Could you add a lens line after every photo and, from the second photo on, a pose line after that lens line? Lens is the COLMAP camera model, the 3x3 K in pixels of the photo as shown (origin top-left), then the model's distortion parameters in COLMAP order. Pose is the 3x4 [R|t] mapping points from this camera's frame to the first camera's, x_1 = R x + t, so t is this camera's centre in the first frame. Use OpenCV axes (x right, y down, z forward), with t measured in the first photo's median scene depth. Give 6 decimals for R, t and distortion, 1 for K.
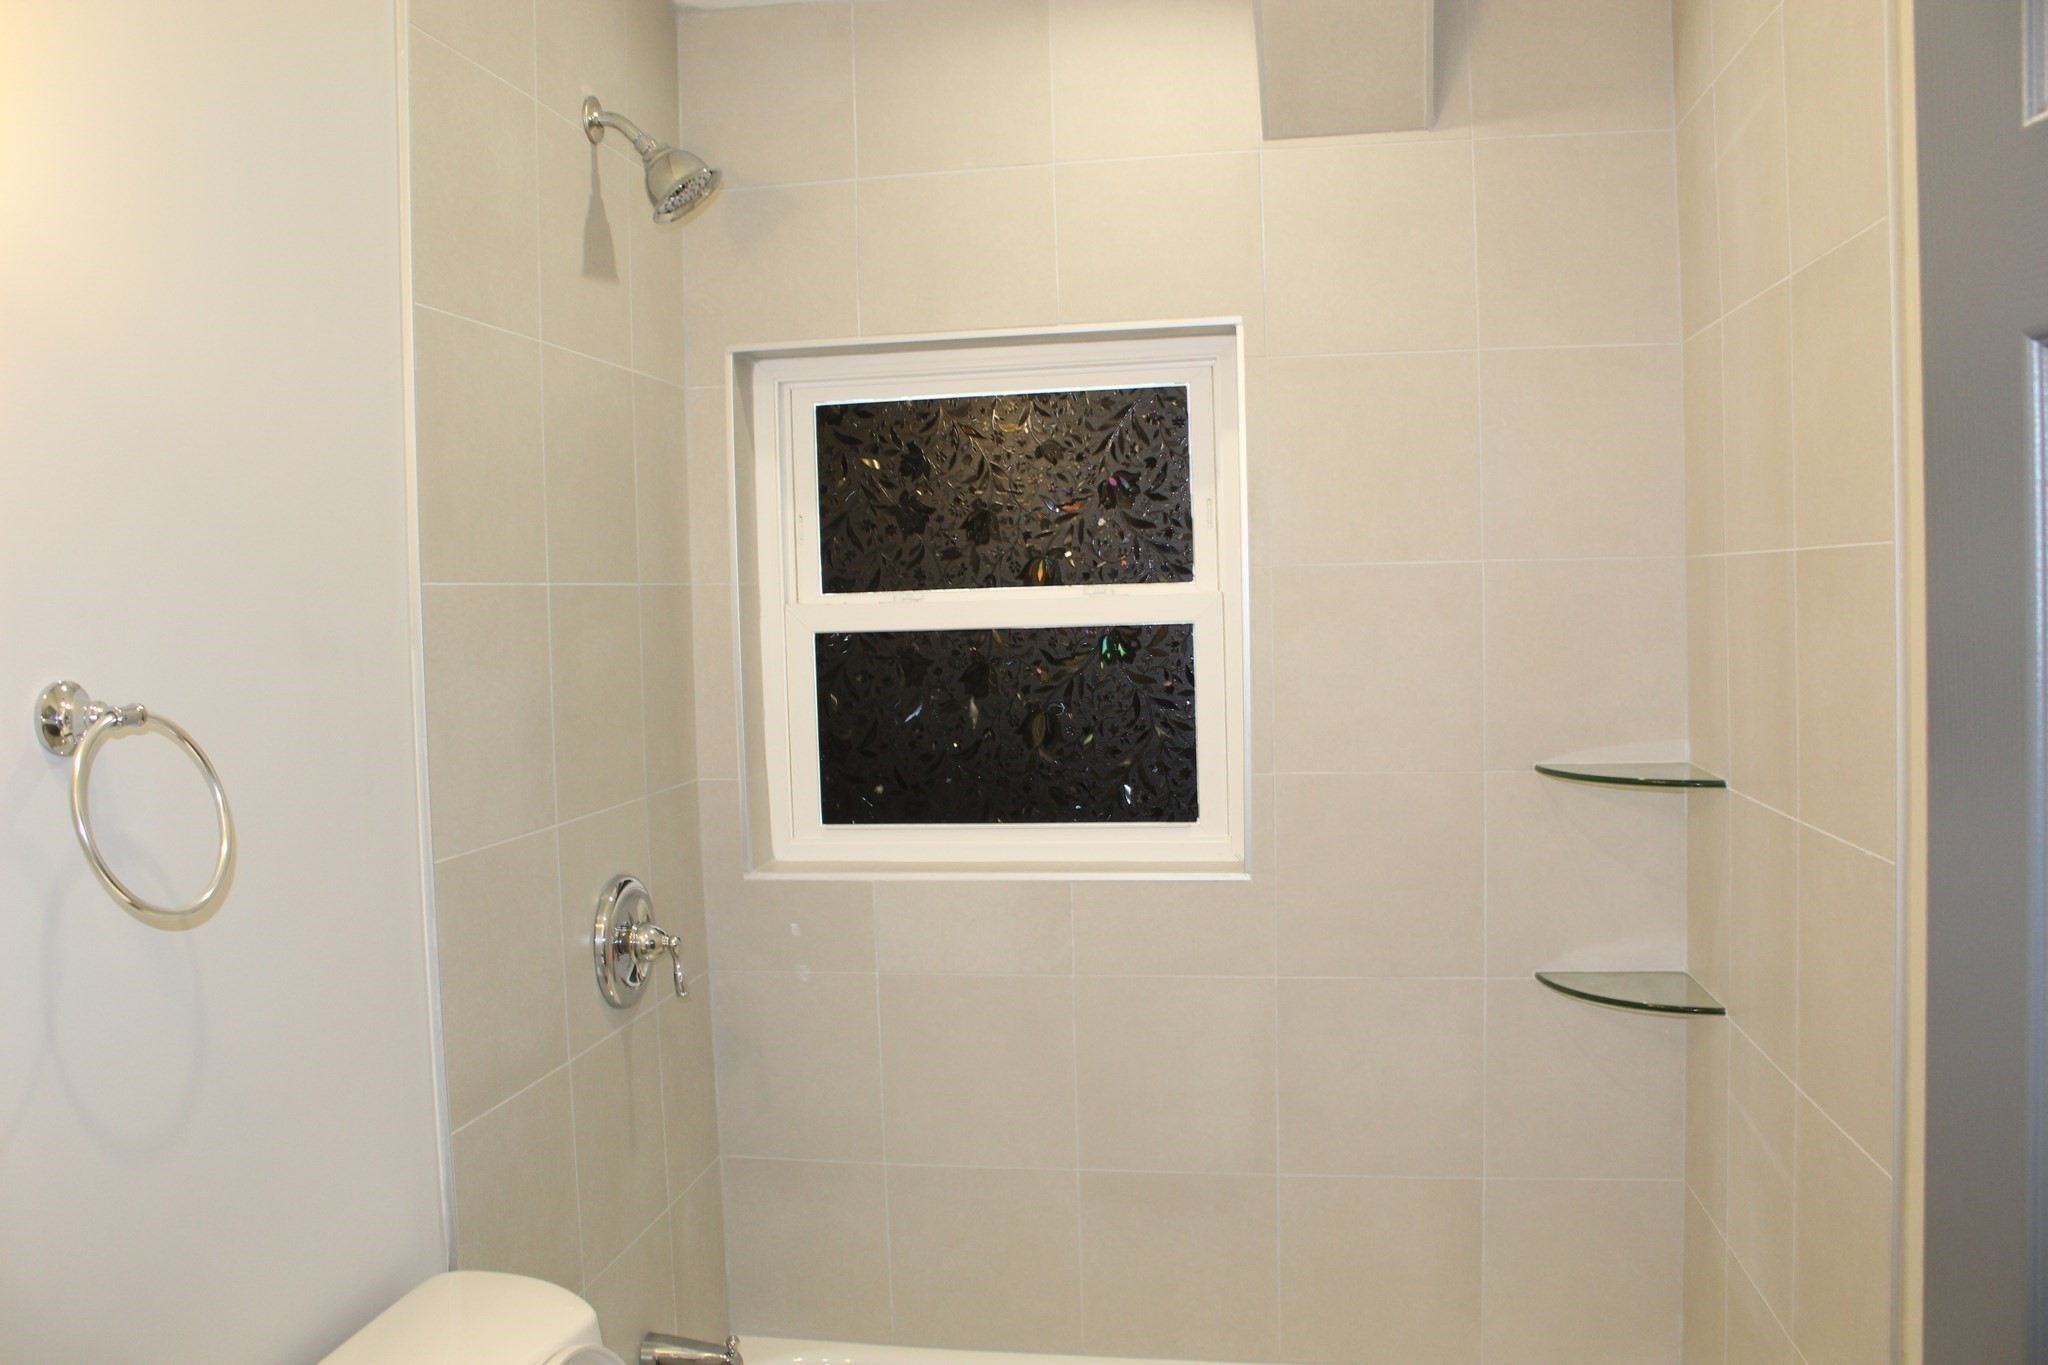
lens RADIAL K [[1704.7, 0, 1014.9], [0, 1704.7, 683.0], [0, 0, 1]] dist [-0.151601, 0.108952]
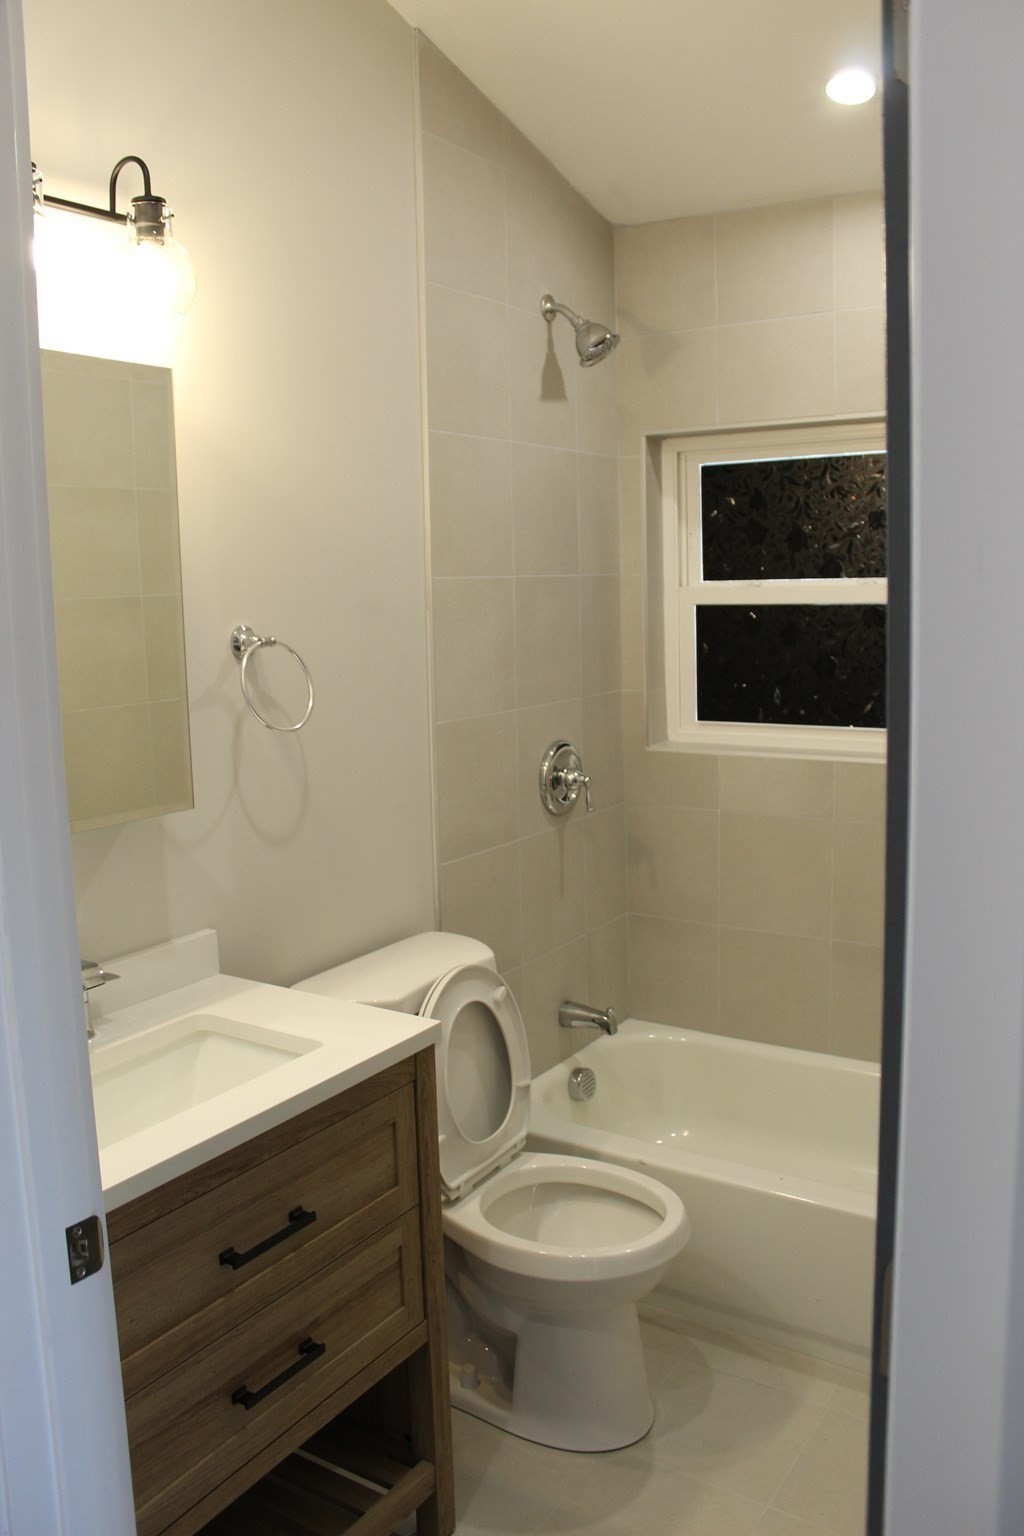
lens RADIAL K [[1278.5, 0, 517.6], [0, 1278.5, 768.6], [0, 0, 1]] dist [-0.151601, 0.108952]
pose [[0.920283, 0.062376, -0.386250, 0.220642], [-0.021873, 0.993868, 0.108386, -0.001396], [0.390642, -0.091297, 0.916004, -0.224561]]
